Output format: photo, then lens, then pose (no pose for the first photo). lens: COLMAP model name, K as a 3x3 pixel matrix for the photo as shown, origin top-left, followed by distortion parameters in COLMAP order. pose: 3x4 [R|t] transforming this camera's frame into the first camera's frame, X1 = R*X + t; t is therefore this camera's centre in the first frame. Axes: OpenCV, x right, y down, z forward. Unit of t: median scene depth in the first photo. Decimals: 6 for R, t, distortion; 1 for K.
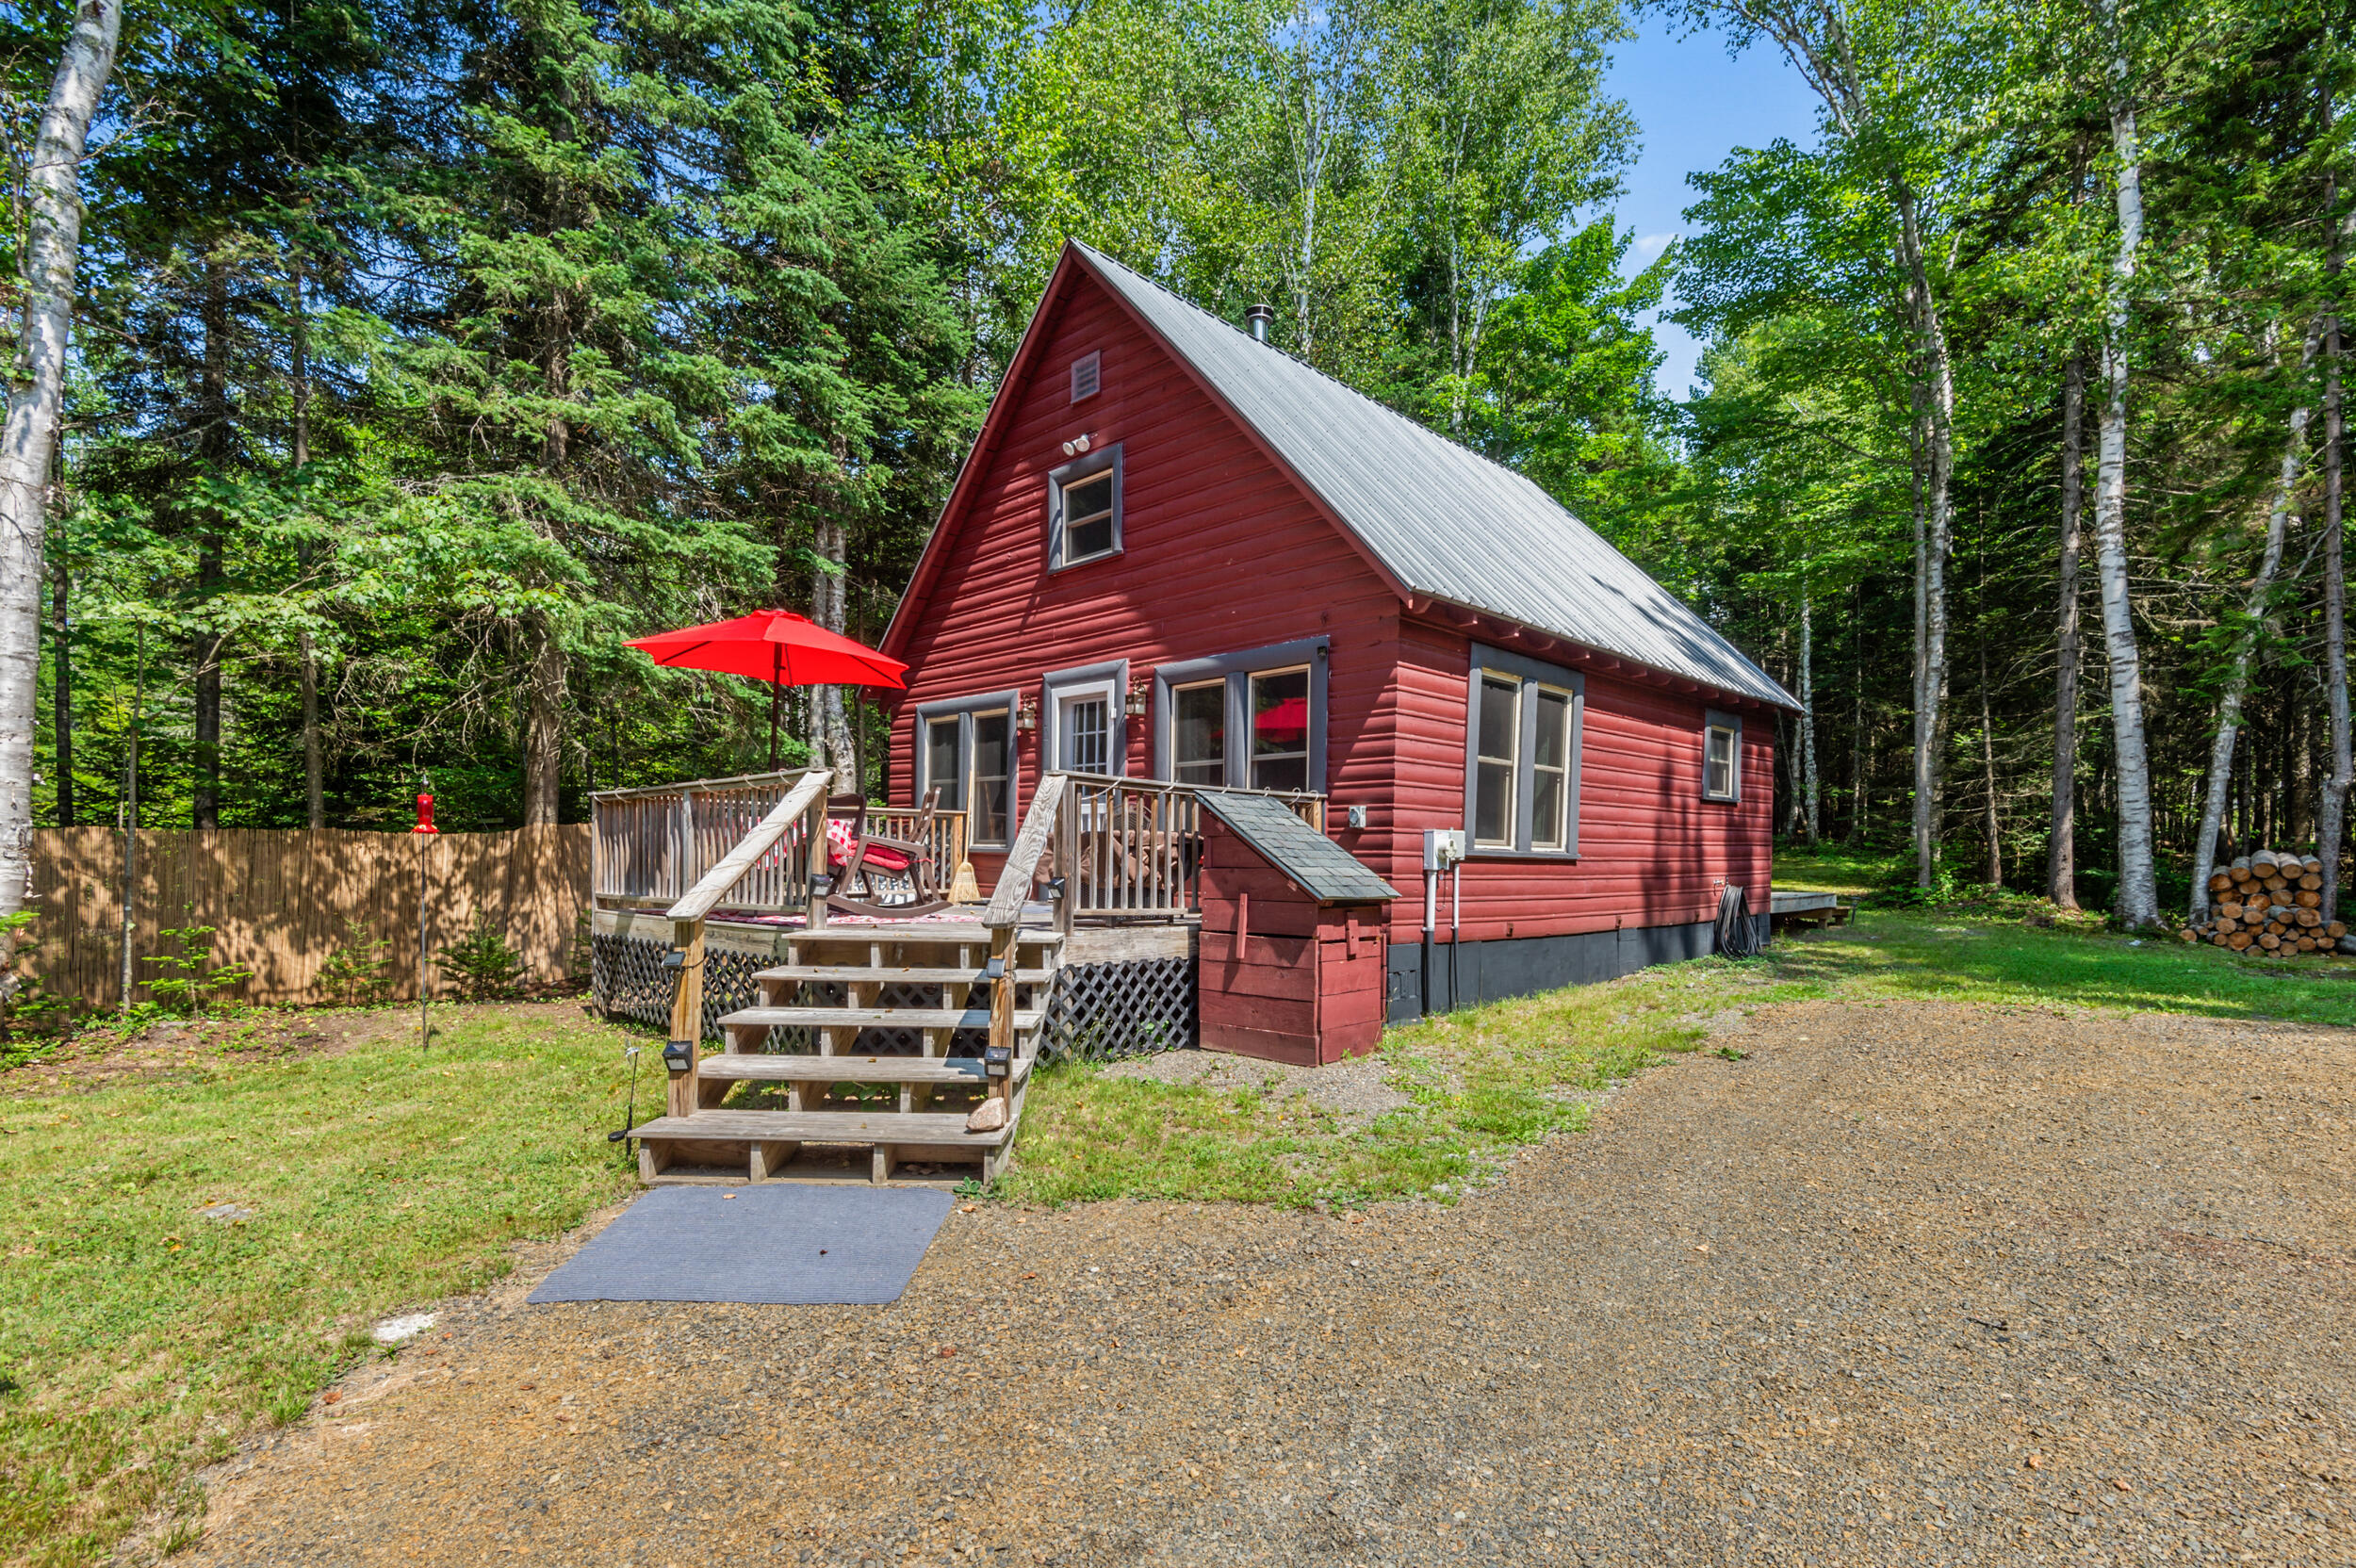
lens RADIAL K [[1112.5, 0, 1177.3], [0, 1112.5, 850.9], [0, 0, 1]] dist [-0.013385, -0.000062]
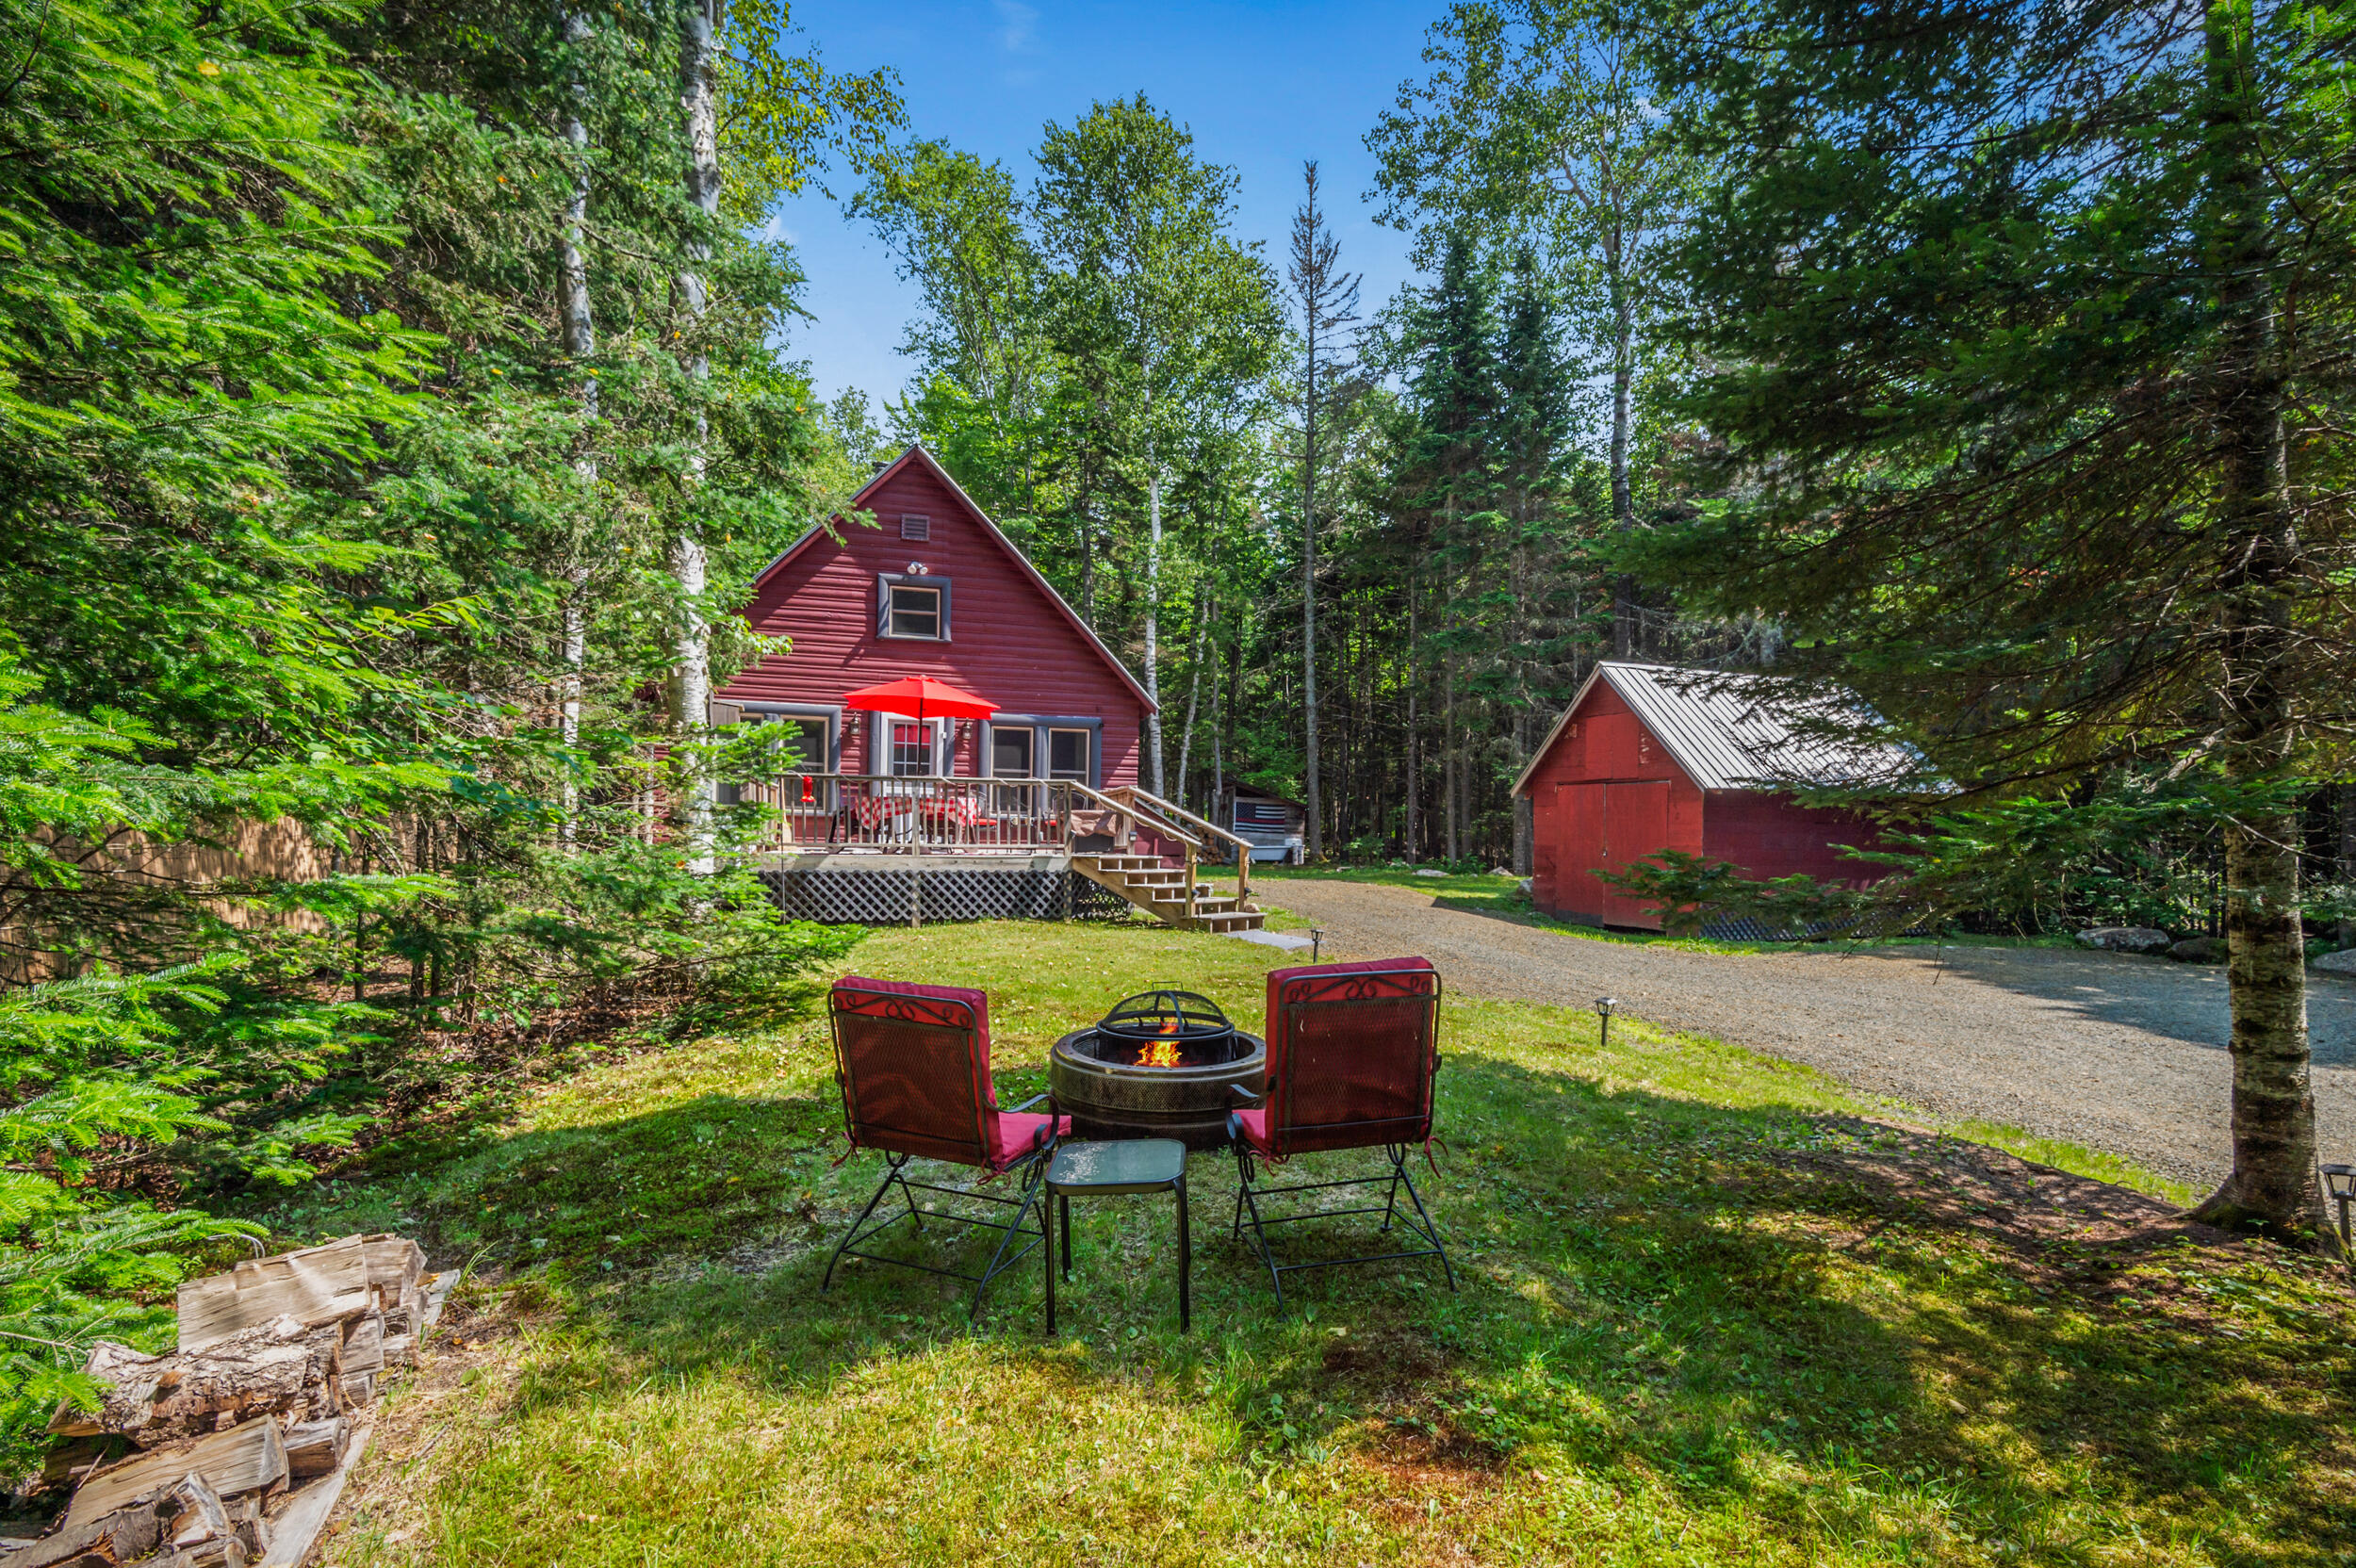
lens RADIAL K [[1083.5, 0, 1178.2], [0, 1083.5, 801.4], [0, 0, 1]] dist [0.042916, -0.030114]
pose [[0.506882, 0.026300, 0.861614, -0.972724], [-0.018789, 0.999634, -0.019460, 0.003584], [-0.861811, -0.006325, 0.507191, -0.116818]]
